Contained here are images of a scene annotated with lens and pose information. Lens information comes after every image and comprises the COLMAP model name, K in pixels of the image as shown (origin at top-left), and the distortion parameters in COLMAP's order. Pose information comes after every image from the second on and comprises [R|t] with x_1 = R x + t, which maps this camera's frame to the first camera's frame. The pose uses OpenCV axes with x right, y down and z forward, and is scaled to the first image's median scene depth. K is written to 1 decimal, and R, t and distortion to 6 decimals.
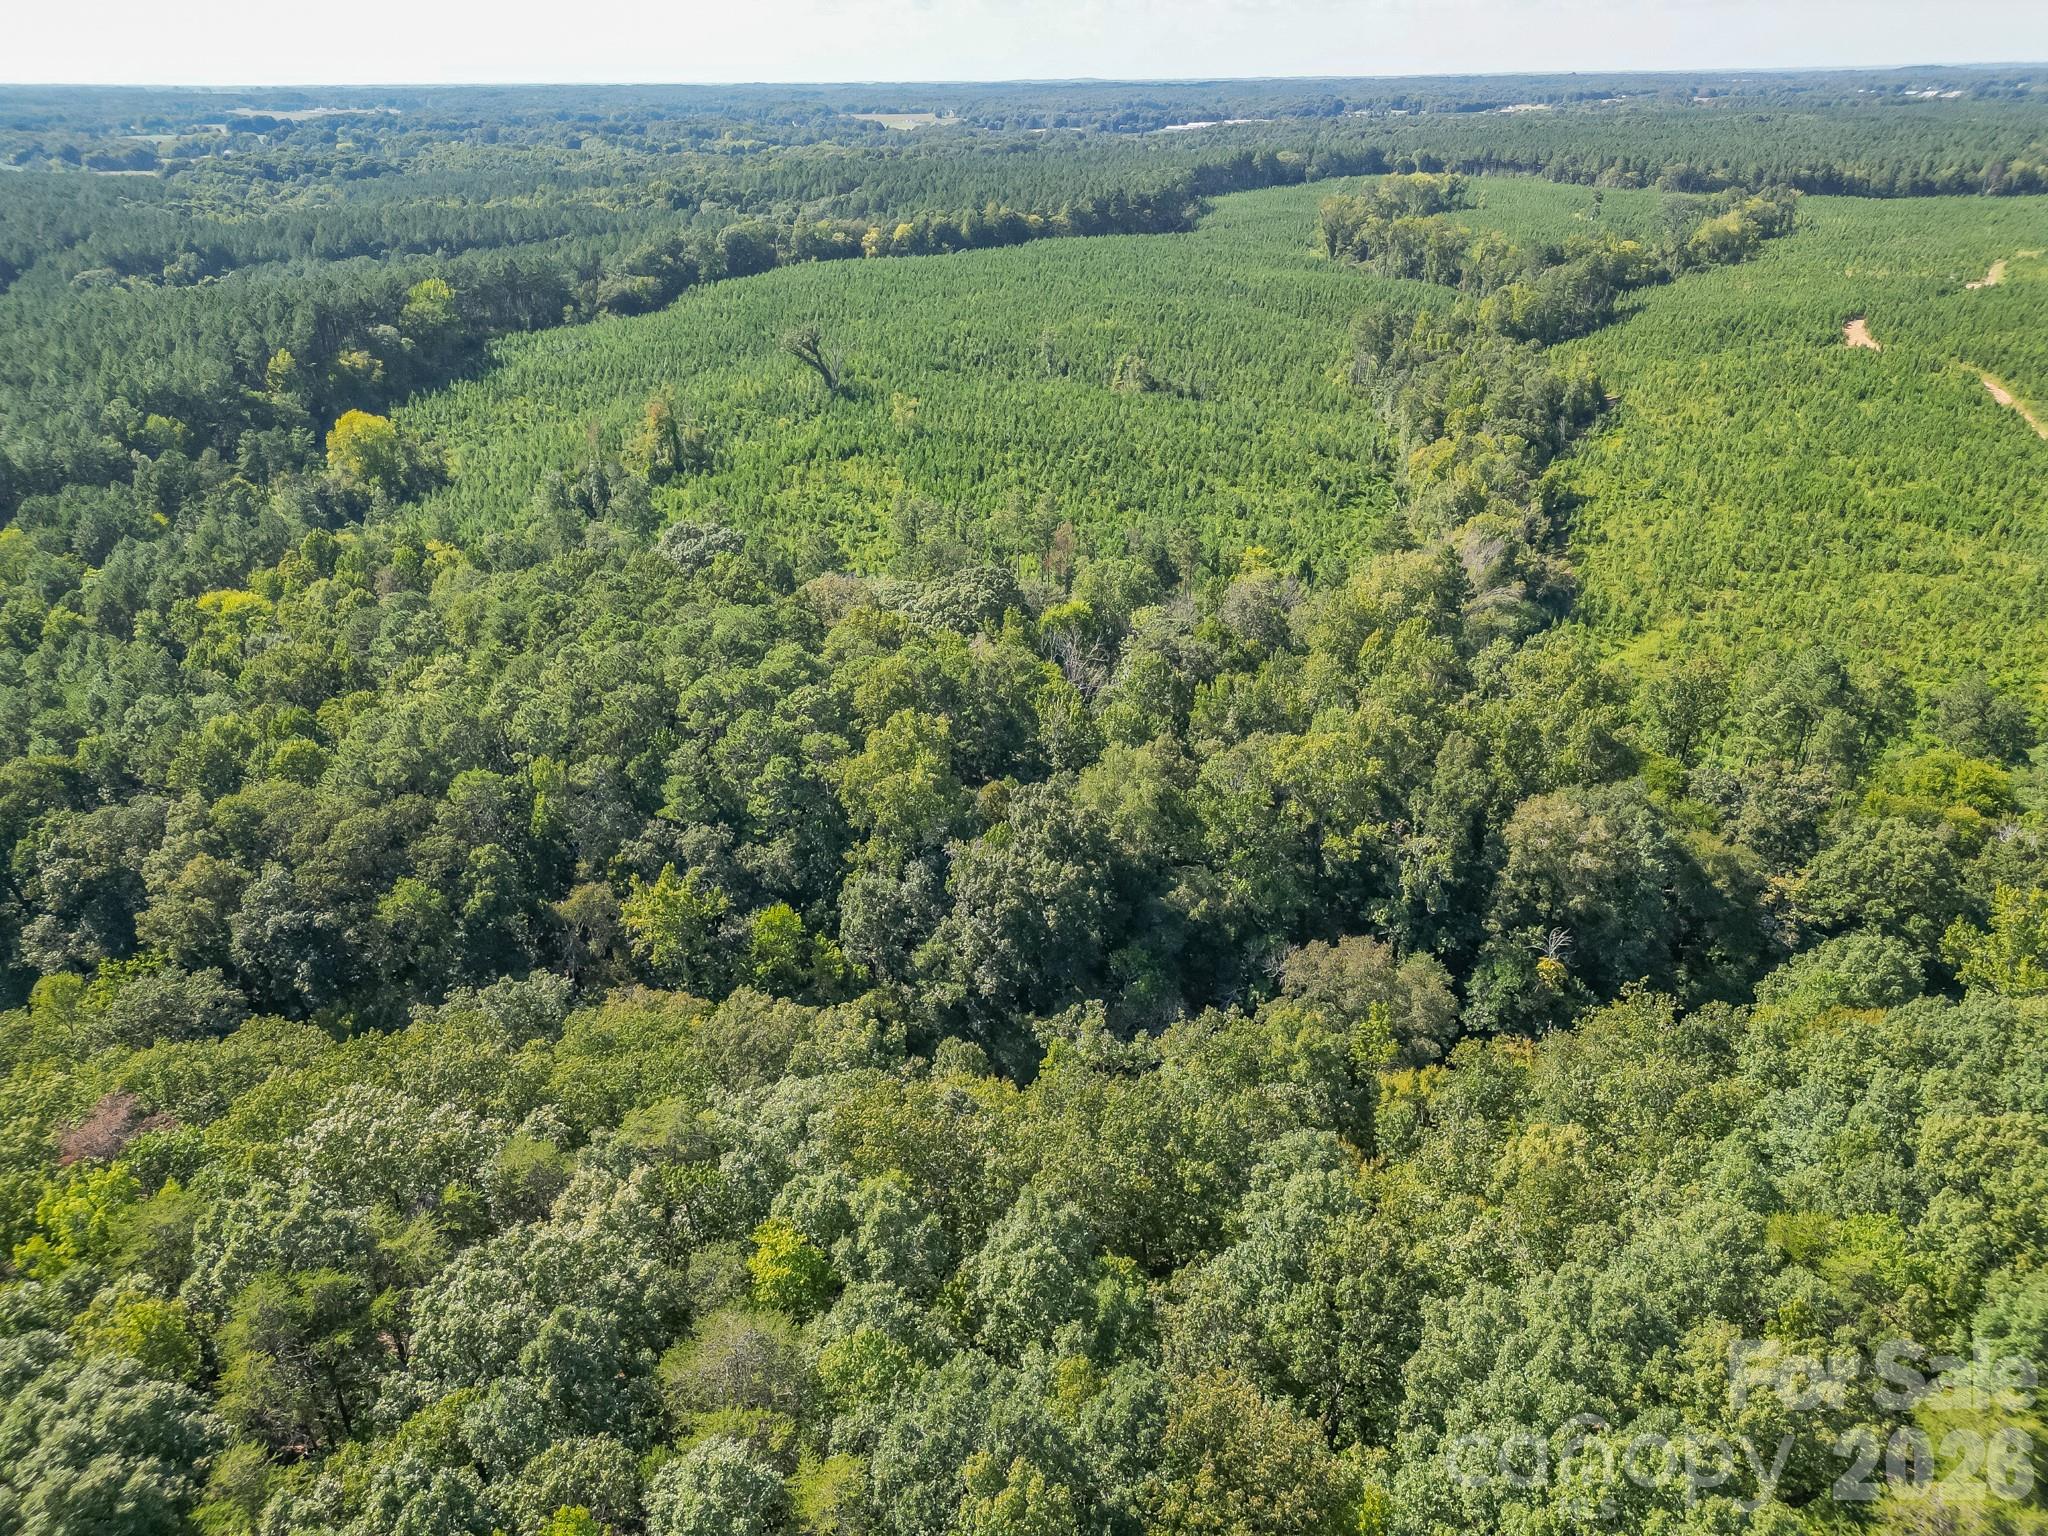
lens RADIAL K [[1432.9, 0, 1027.6], [0, 1432.9, 763.6], [0, 0, 1]] dist [0.067655, -0.057688]
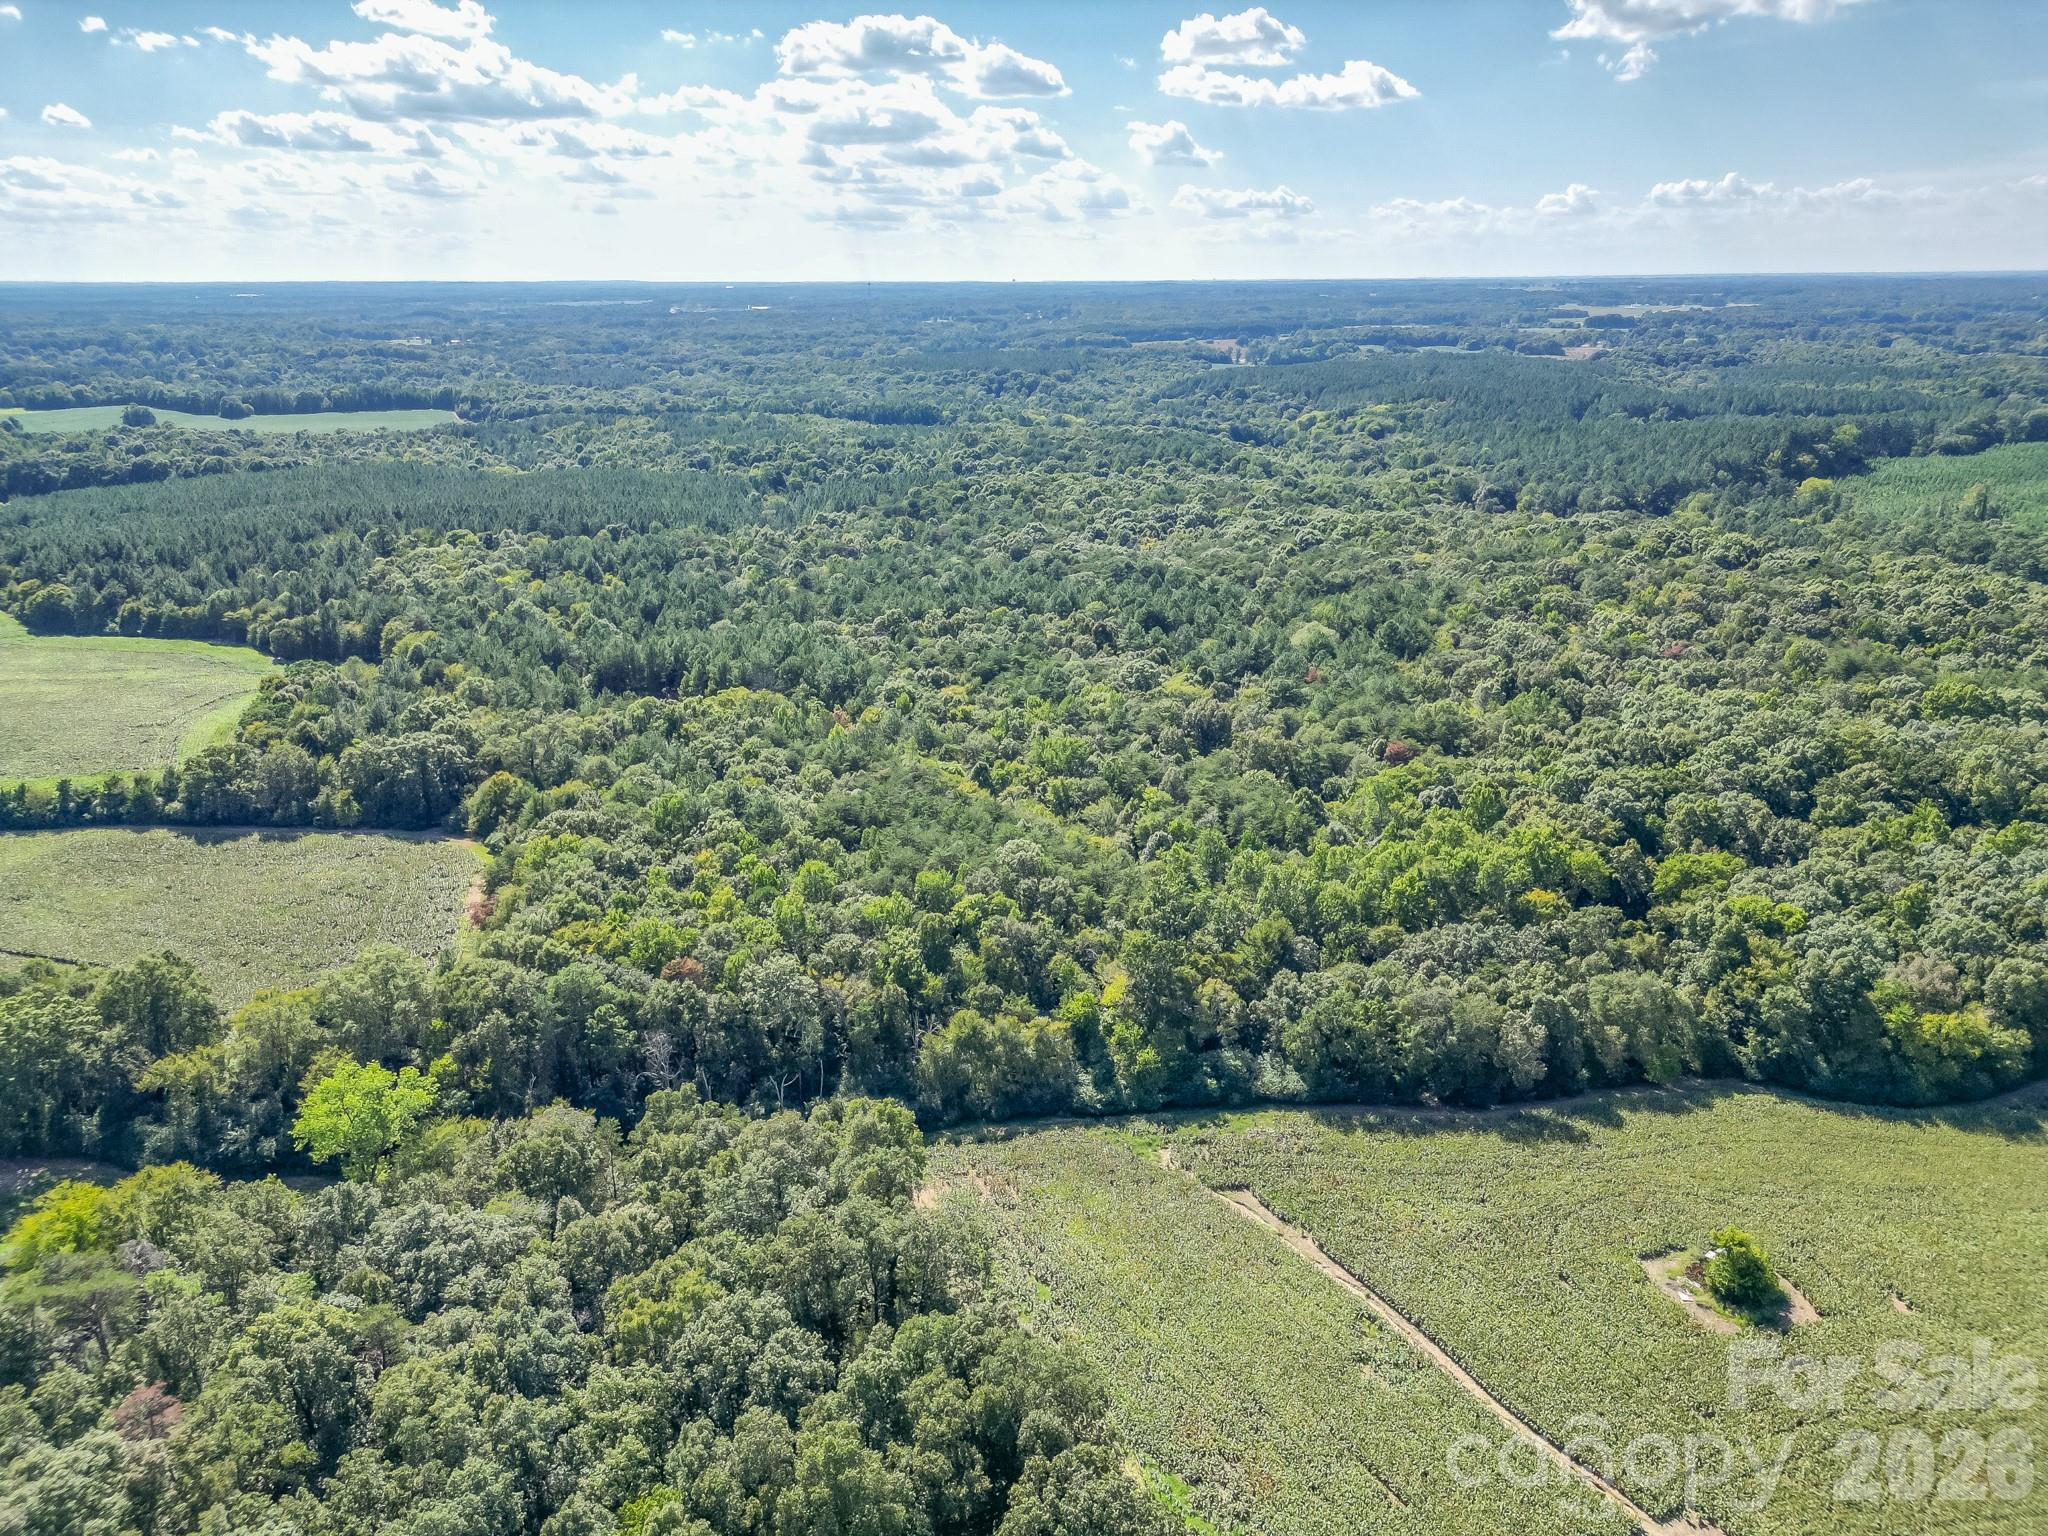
lens RADIAL K [[1432.9, 0, 1025.8], [0, 1432.9, 763.8], [0, 0, 1]] dist [0.067655, -0.057688]
pose [[0.718589, 0.229094, -0.656617, 0.326615], [-0.300341, 0.953823, 0.004102, 0.788564], [0.627236, 0.194262, 0.754213, -1.992932]]
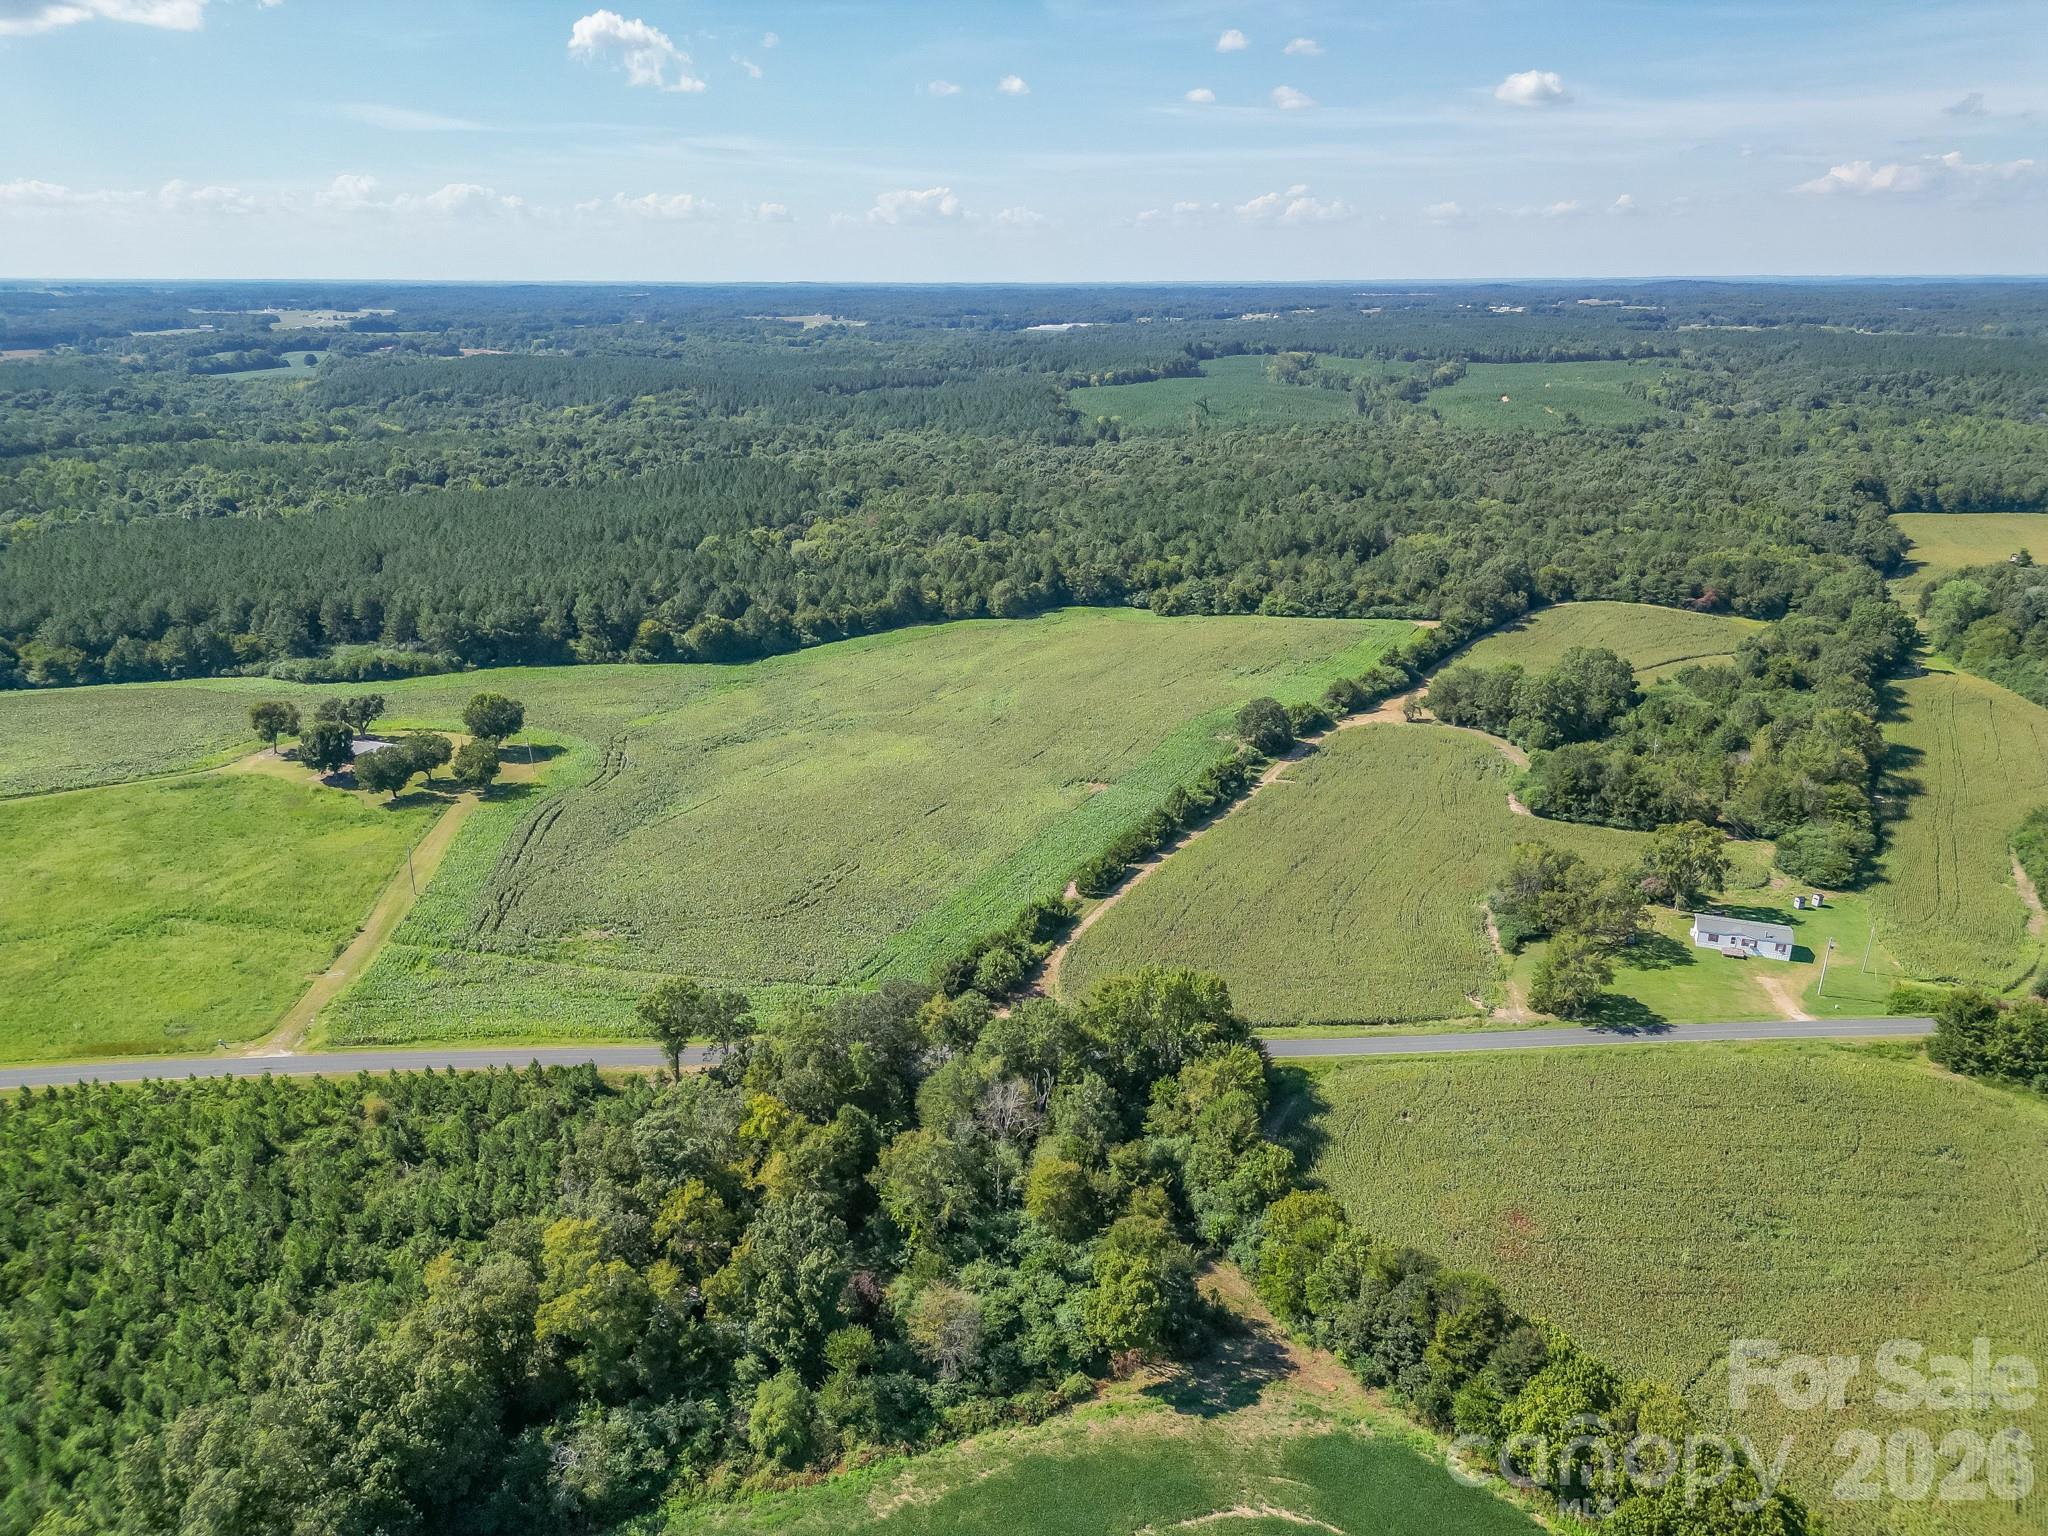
lens RADIAL K [[1432.9, 0, 1023.2], [0, 1432.9, 772.4], [0, 0, 1]] dist [0.067655, -0.057688]
pose [[0.978237, -0.059893, 0.198659, -2.136350], [0.081865, 0.991171, -0.104295, 1.432780], [-0.190659, 0.118289, 0.974503, -3.332510]]
